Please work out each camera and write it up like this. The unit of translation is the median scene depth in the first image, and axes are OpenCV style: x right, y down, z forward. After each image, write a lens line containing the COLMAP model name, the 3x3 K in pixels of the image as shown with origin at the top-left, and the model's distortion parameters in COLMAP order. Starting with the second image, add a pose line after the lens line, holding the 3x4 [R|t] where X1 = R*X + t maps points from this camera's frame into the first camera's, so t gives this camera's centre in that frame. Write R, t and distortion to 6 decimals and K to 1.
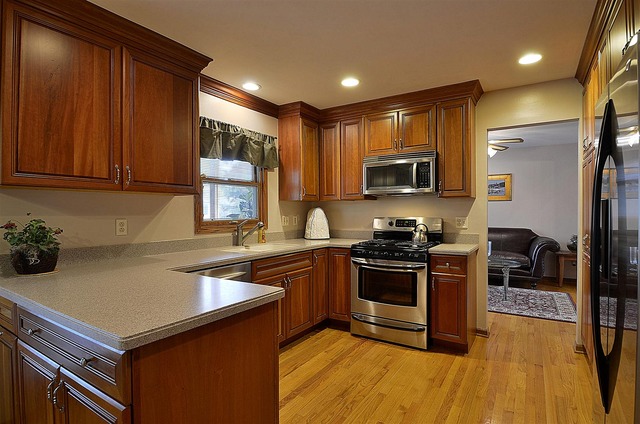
lens RADIAL K [[326.2, 0, 320.0], [0, 326.2, 212.0], [0, 0, 1]] dist [-0.002665, -0.000328]
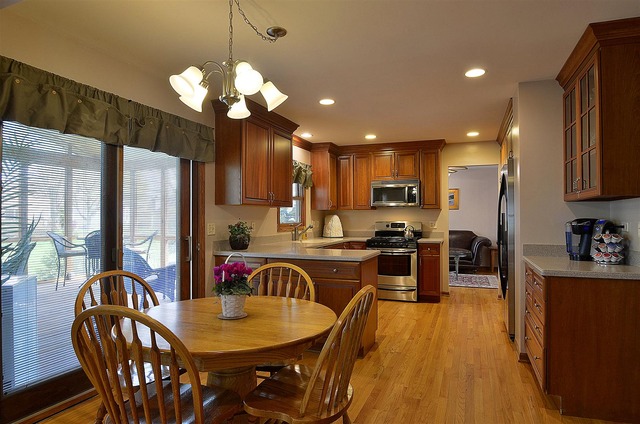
lens RADIAL K [[374.5, 0, 320.0], [0, 374.5, 212.0], [0, 0, 1]] dist [0.003826, 0.000483]
pose [[0.981365, 0.004575, 0.192100, -0.431003], [-0.001479, 0.999867, -0.016257, 0.001072], [-0.192149, 0.015670, 0.981241, -0.641474]]
